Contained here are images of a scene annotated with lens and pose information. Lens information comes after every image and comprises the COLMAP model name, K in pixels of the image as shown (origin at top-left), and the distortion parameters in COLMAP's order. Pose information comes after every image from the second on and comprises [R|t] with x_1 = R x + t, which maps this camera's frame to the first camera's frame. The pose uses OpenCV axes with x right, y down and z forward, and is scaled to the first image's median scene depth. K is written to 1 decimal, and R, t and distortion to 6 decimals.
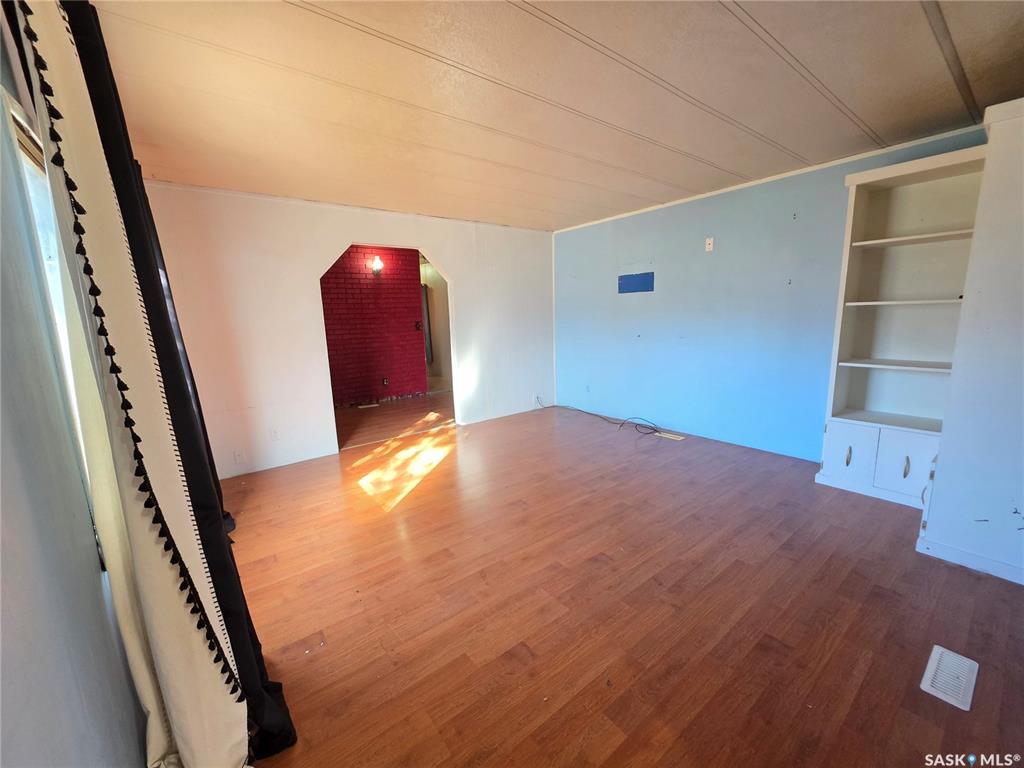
lens RADIAL K [[407.0, 0, 516.5], [0, 407.0, 385.2], [0, 0, 1]] dist [0.001767, -0.000242]
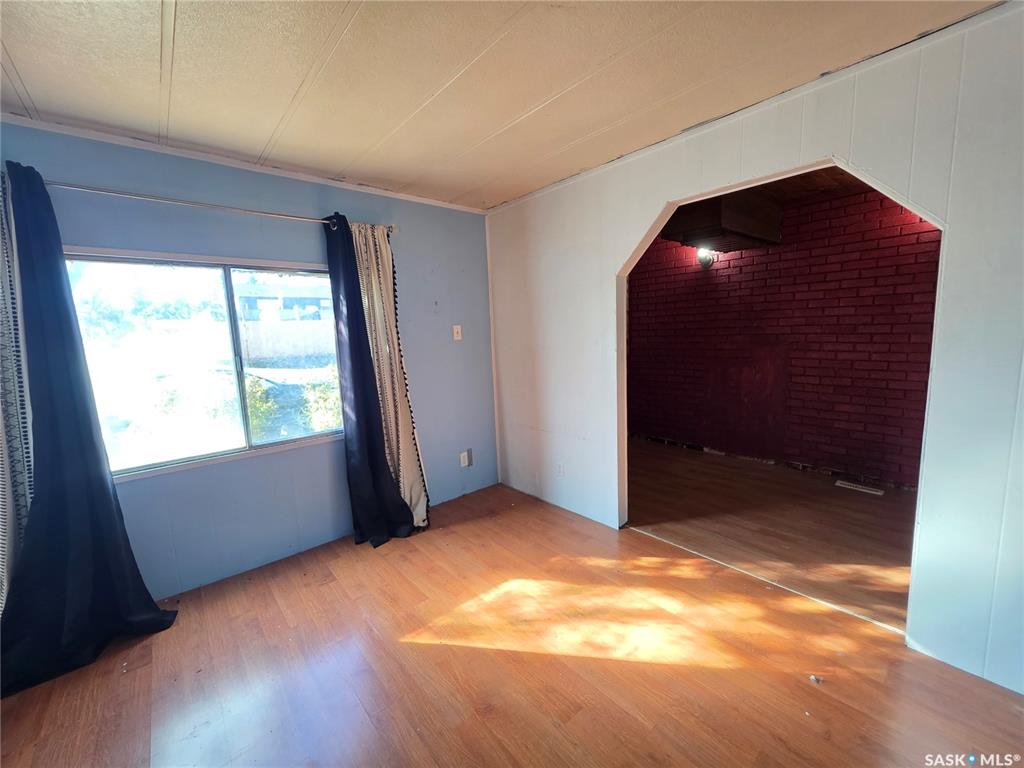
lens RADIAL K [[407.0, 0, 509.9], [0, 407.0, 382.8], [0, 0, 1]] dist [0.001767, -0.000242]
pose [[0.031536, 0.159462, -0.986700, 0.193887], [-0.137306, 0.978523, 0.153752, -0.158740], [0.990027, 0.130631, 0.052754, 0.772848]]
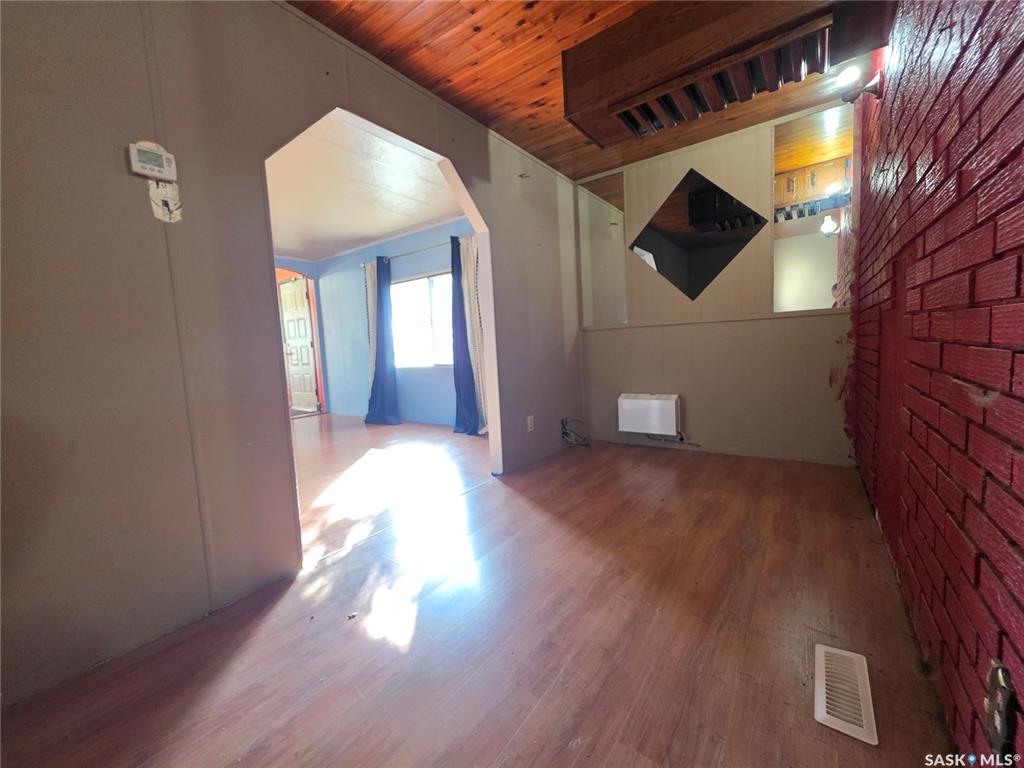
lens RADIAL K [[407.0, 0, 515.0], [0, 407.0, 380.1], [0, 0, 1]] dist [0.001767, -0.000242]
pose [[-0.960888, 0.101100, -0.257823, -0.319111], [0.032784, 0.965962, 0.256598, -0.181796], [0.274989, 0.238109, -0.931496, 1.687757]]
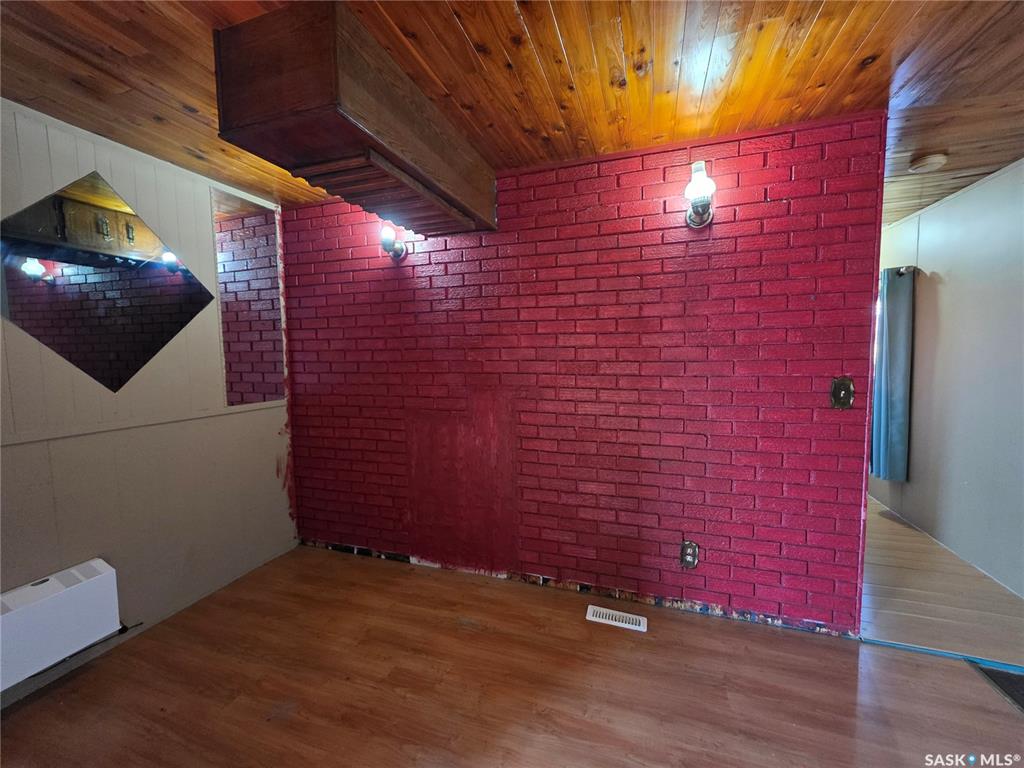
lens RADIAL K [[407.0, 0, 512.0], [0, 407.0, 382.2], [0, 0, 1]] dist [0.001767, -0.000242]
pose [[0.543181, 0.086900, -0.835107, -0.225983], [-0.151445, 0.988456, 0.004353, -0.201017], [0.825844, 0.124108, 0.550071, 1.108113]]
